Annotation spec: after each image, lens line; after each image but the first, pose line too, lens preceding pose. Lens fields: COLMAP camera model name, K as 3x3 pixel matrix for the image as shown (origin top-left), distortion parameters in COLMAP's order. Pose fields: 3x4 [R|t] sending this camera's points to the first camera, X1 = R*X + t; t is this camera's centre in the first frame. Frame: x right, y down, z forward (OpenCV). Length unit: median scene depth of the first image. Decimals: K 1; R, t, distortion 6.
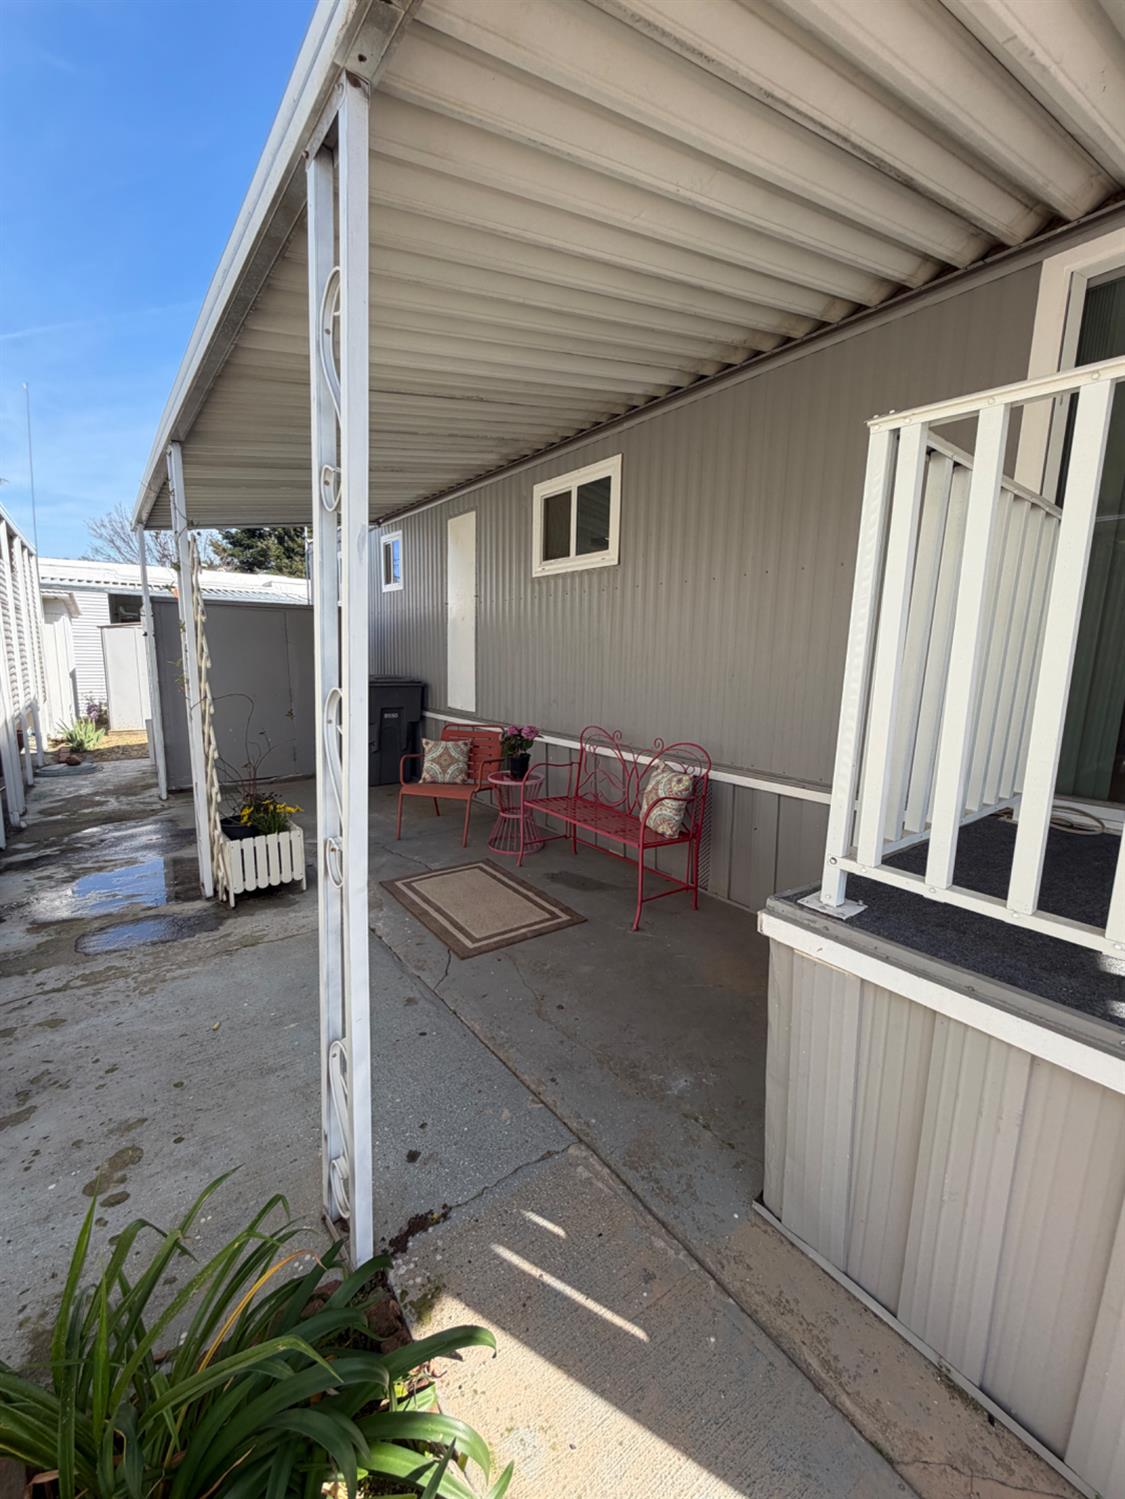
lens RADIAL K [[601.0, 0, 570.7], [0, 601.0, 753.7], [0, 0, 1]] dist [0.001199, 0.000072]
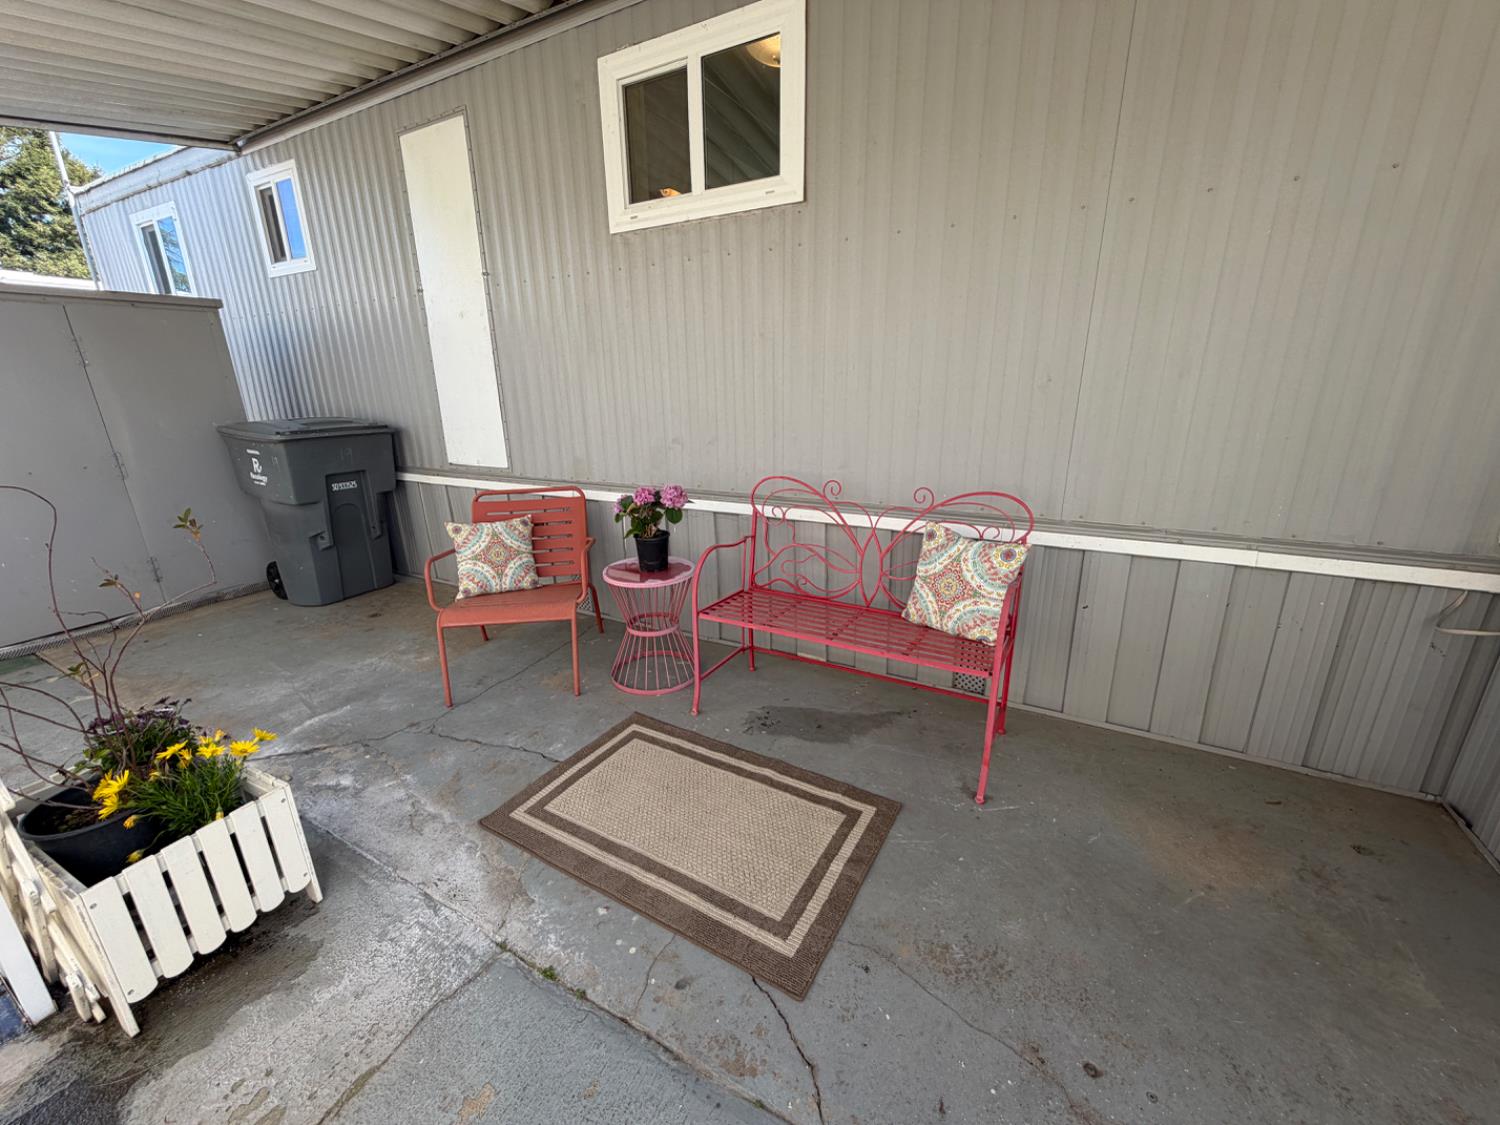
lens RADIAL K [[601.4, 0, 755.0], [0, 601.4, 568.2], [0, 0, 1]] dist [0.001199, 0.000072]
pose [[0.918334, -0.149940, 0.366307, -0.222547], [0.098980, 0.983061, 0.154253, -0.048964], [-0.383231, -0.105399, 0.917619, 0.398528]]
